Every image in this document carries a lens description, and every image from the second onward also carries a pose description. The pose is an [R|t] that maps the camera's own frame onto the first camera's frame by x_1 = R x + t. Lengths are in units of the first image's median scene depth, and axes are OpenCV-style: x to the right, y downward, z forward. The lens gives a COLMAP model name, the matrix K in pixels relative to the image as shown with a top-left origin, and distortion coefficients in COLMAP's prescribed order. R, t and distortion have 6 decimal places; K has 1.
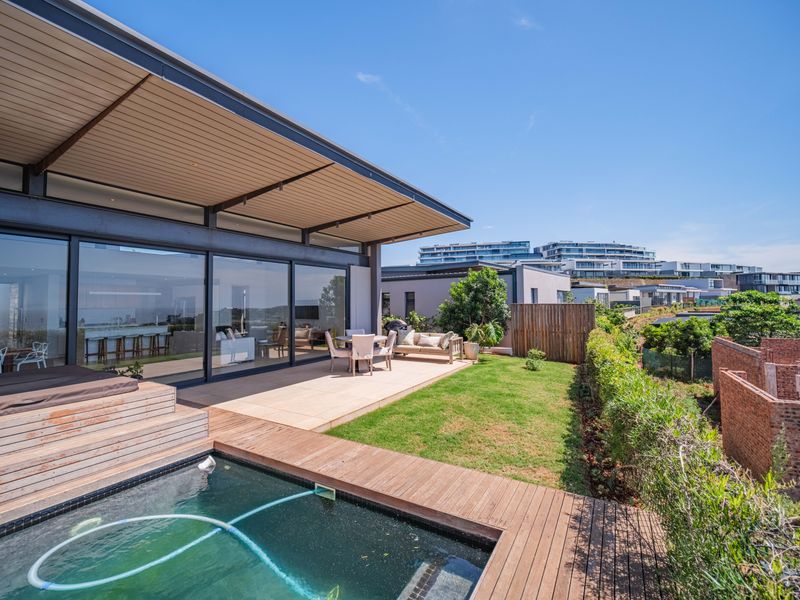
lens RADIAL K [[353.8, 0, 400.0], [0, 353.8, 300.0], [0, 0, 1]] dist [-0.001088, -0.000198]
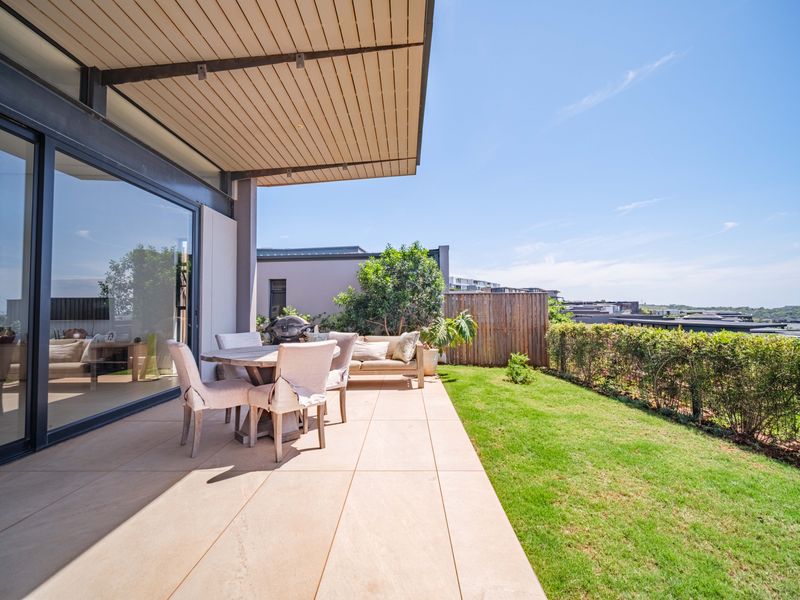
lens RADIAL K [[353.8, 0, 400.0], [0, 353.8, 300.0], [0, 0, 1]] dist [-0.001088, -0.000198]
pose [[0.870785, 0.010850, 0.491544, -0.131022], [-0.001734, 0.999818, -0.018997, 0.039132], [-0.491661, 0.015690, 0.870645, 0.407502]]
